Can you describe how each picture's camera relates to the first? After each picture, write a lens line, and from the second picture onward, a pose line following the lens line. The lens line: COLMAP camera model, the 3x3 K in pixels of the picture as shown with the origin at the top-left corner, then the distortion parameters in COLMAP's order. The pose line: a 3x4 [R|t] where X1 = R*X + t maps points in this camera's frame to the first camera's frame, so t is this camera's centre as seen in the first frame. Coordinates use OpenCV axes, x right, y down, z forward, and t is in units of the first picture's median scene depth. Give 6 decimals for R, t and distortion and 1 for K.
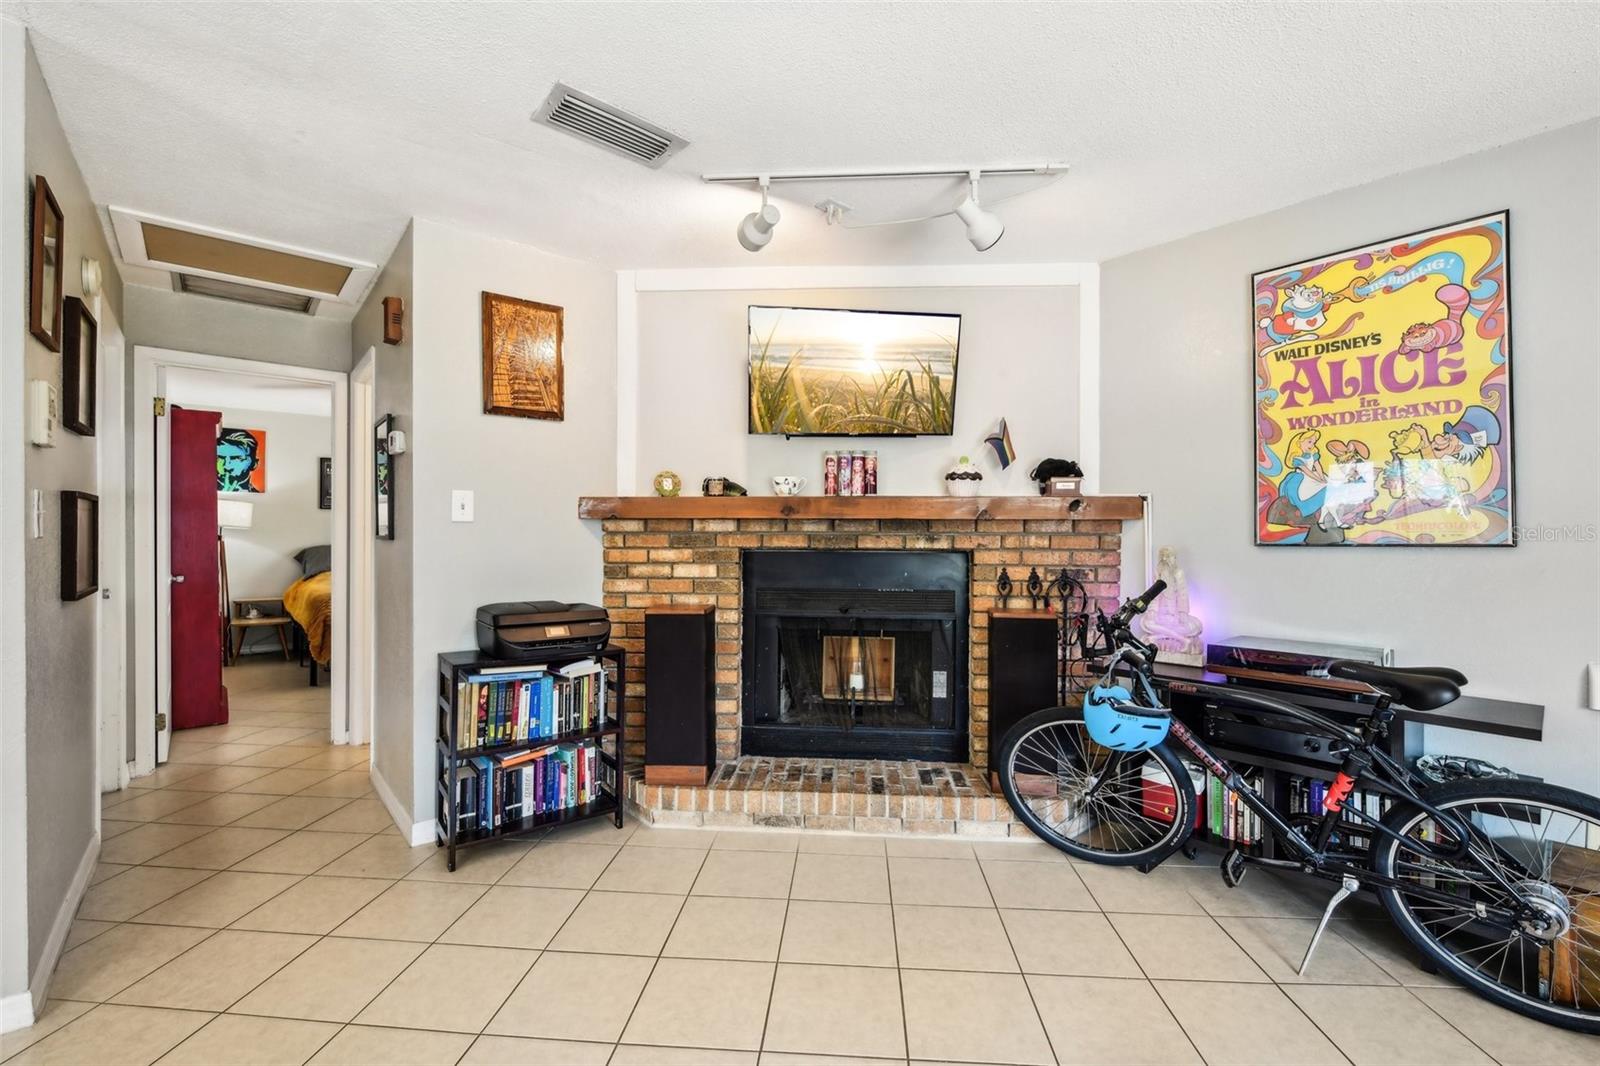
lens RADIAL K [[668.3, 0, 803.4], [0, 668.3, 546.6], [0, 0, 1]] dist [-0.017199, -0.002398]
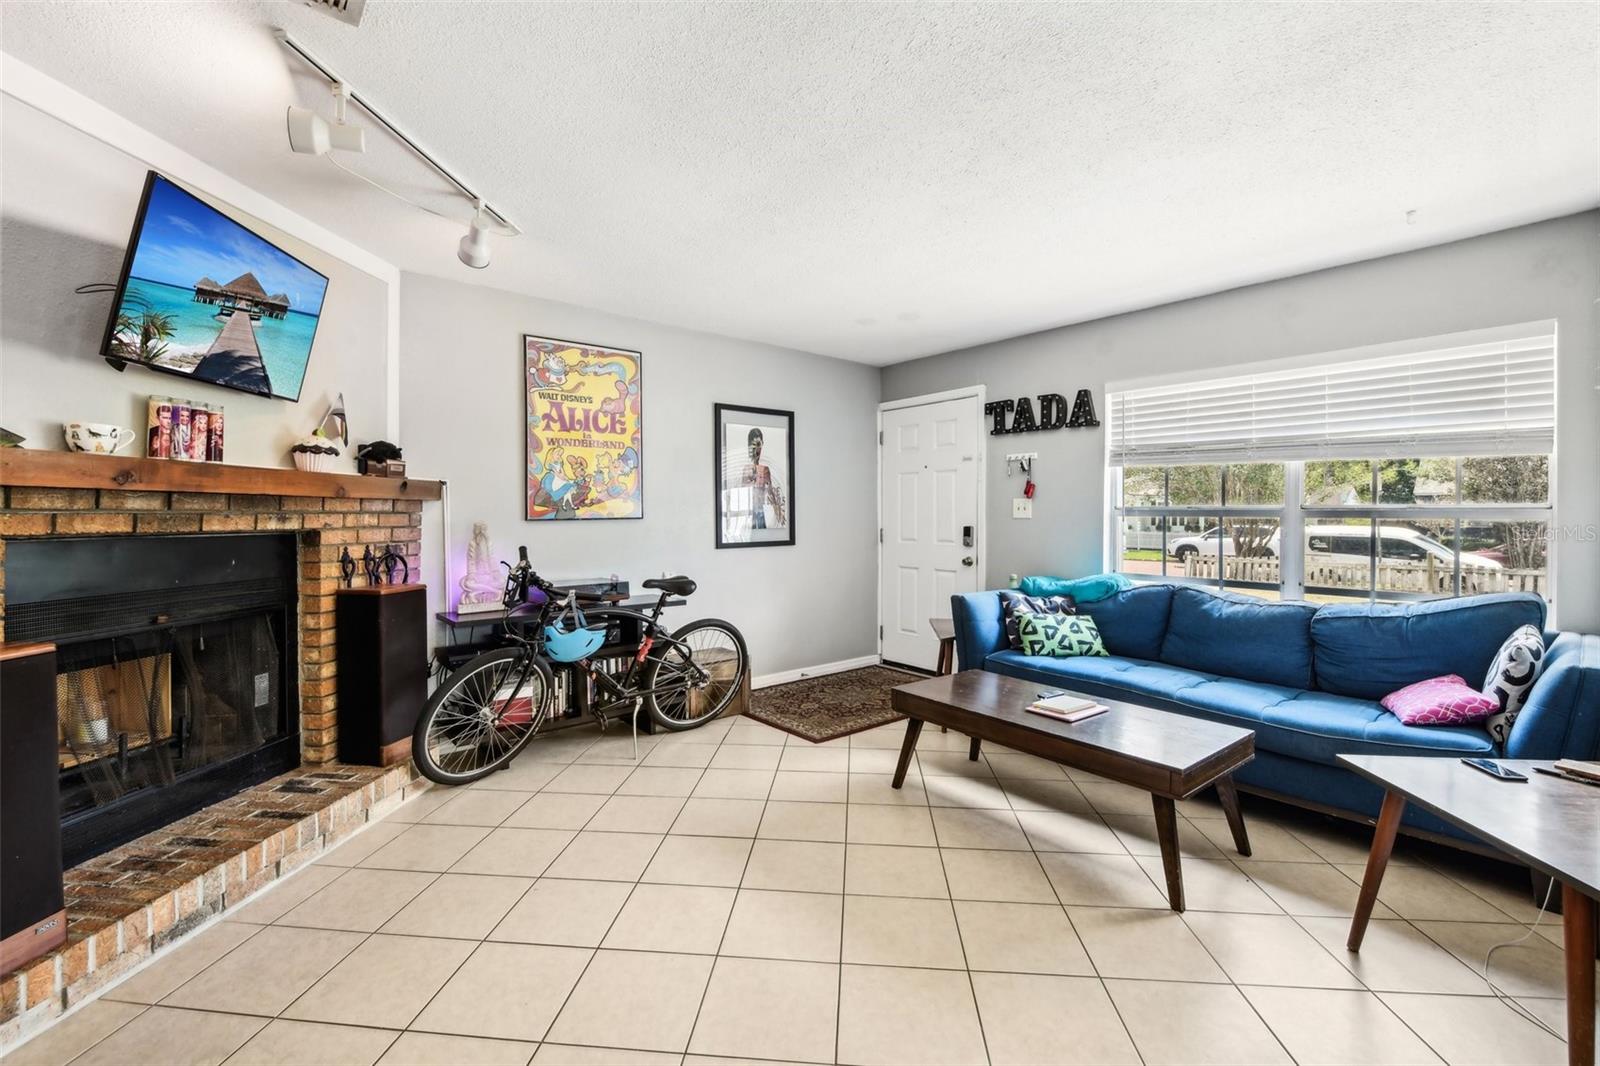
lens RADIAL K [[664.5, 0, 808.4], [0, 664.5, 517.0], [0, 0, 1]] dist [-0.024684, -0.000973]
pose [[0.005405, -0.007770, 0.999955, -0.656865], [0.015101, 0.999856, 0.007688, -0.009453], [-0.999871, 0.015058, 0.005521, 0.315788]]
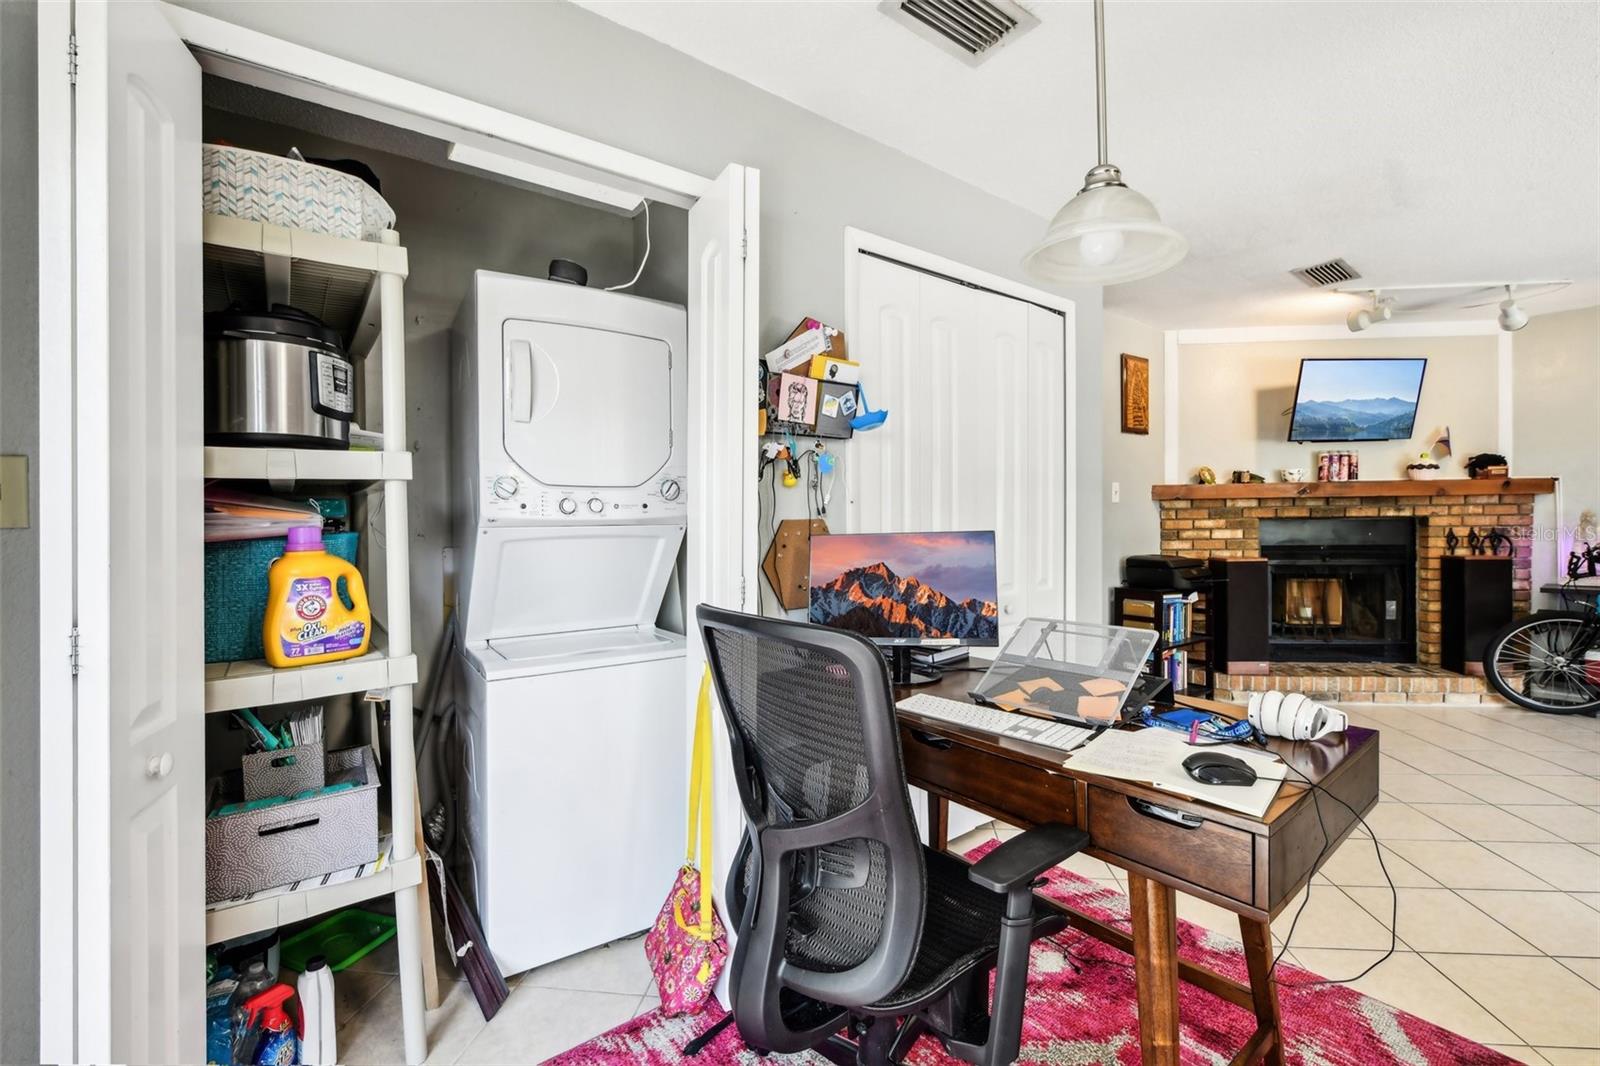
lens RADIAL K [[668.3, 0, 805.4], [0, 668.3, 522.9], [0, 0, 1]] dist [-0.017199, -0.002398]
pose [[0.998003, -0.017659, -0.060641, -1.034663], [0.017342, 0.999833, -0.005756, 0.004453], [0.060732, 0.004693, 0.998143, -0.533055]]
